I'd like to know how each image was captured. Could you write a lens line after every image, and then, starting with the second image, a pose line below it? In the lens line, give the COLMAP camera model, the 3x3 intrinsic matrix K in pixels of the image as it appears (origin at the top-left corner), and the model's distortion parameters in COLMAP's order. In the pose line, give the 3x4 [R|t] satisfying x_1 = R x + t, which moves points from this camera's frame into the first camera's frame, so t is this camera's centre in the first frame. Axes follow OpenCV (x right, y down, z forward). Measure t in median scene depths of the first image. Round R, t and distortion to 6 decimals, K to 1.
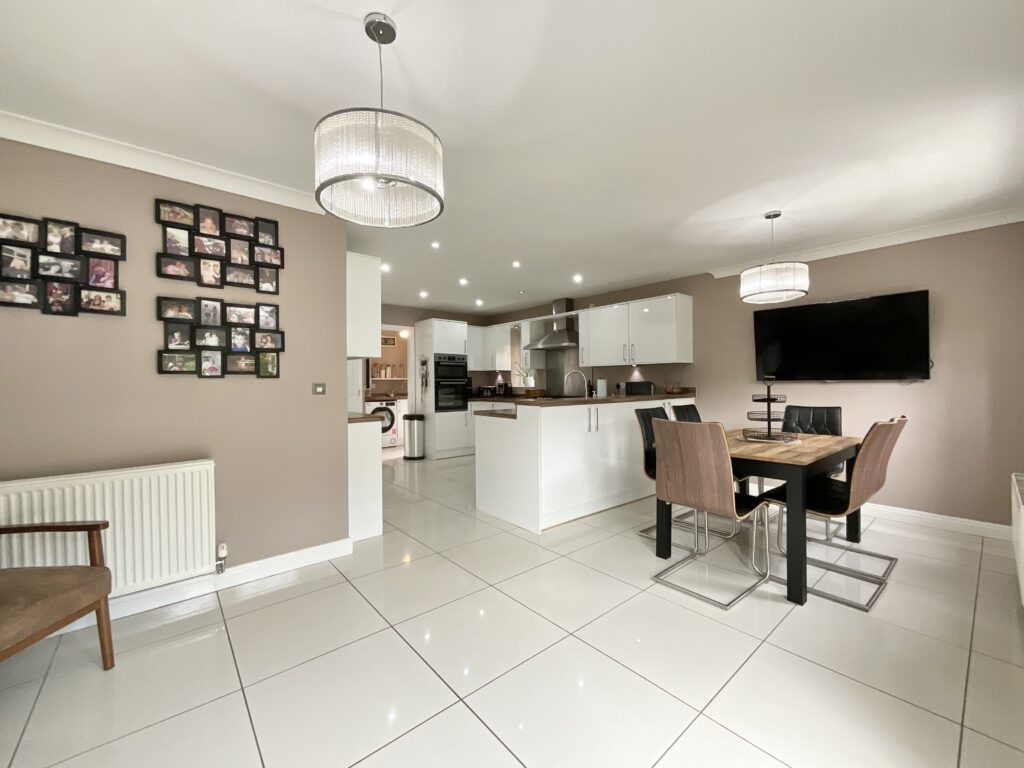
lens RADIAL K [[415.3, 0, 512.0], [0, 415.3, 384.0], [0, 0, 1]] dist [-0.002226, -0.000167]
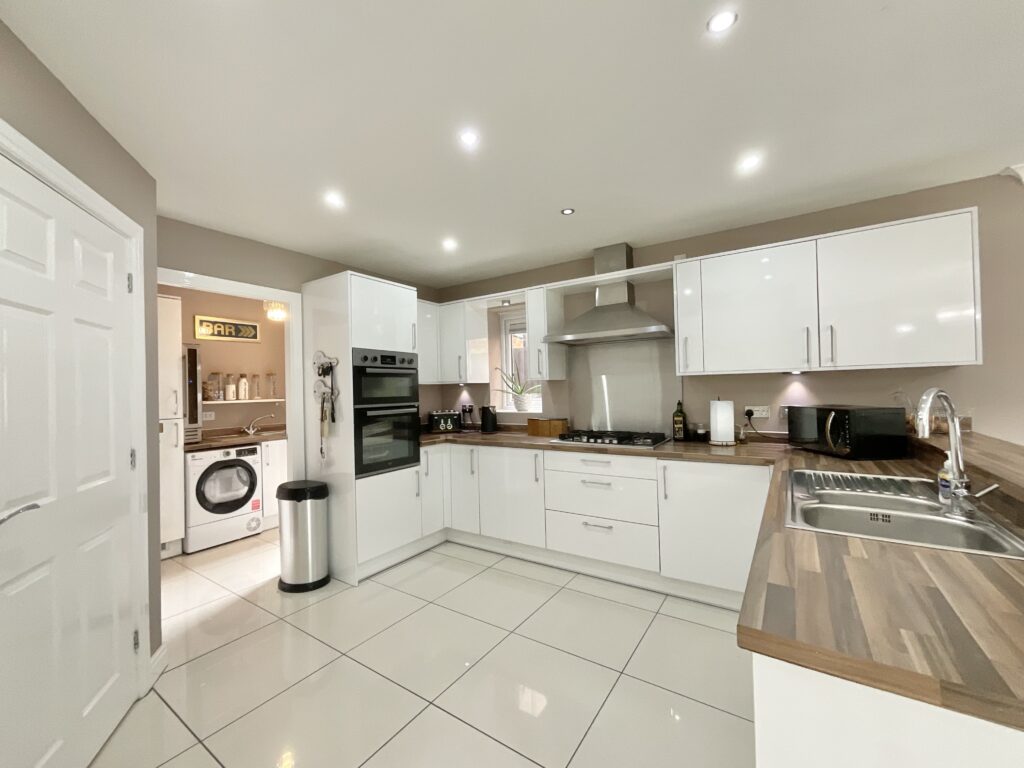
lens RADIAL K [[415.3, 0, 512.0], [0, 415.3, 384.0], [0, 0, 1]] dist [-0.002226, -0.000167]
pose [[0.964113, -0.013465, 0.265151, -0.131647], [0.018658, 0.999680, -0.017079, -0.022593], [-0.264837, 0.021414, 0.964056, 0.487796]]
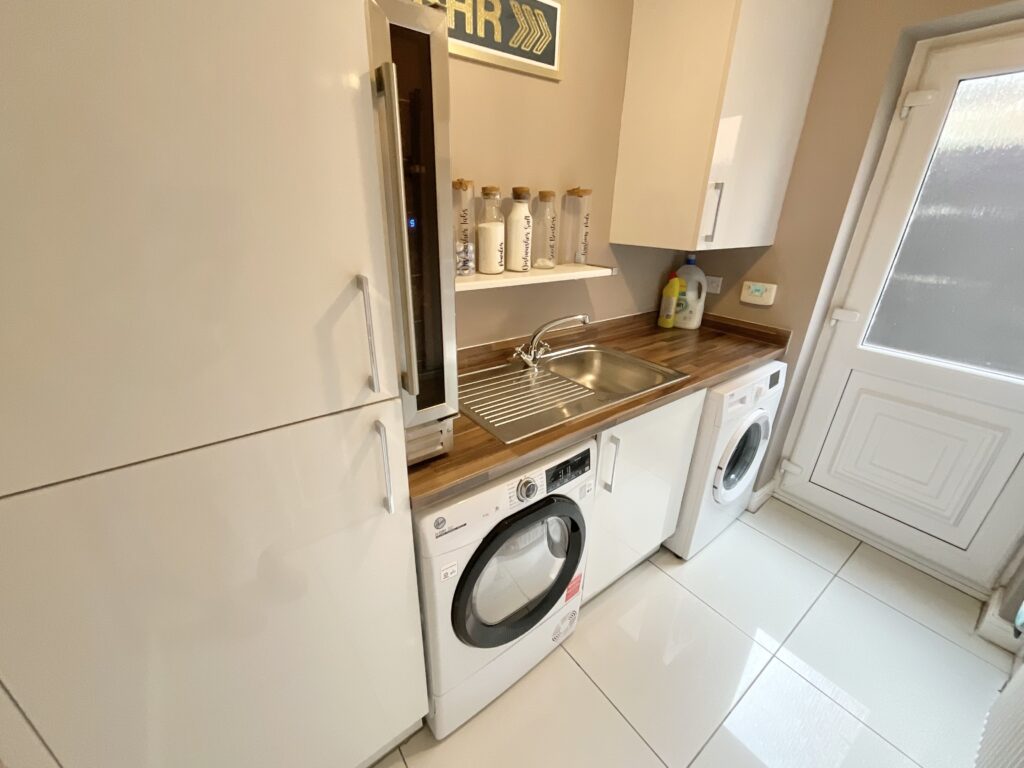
lens RADIAL K [[418.4, 0, 526.7], [0, 418.4, 388.2], [0, 0, 1]] dist [-0.030330, 0.000090]
pose [[0.998701, 0.050582, -0.006067, -0.355238], [-0.044079, 0.917672, 0.394887, -0.047205], [0.025541, -0.394107, 0.918710, 0.992626]]
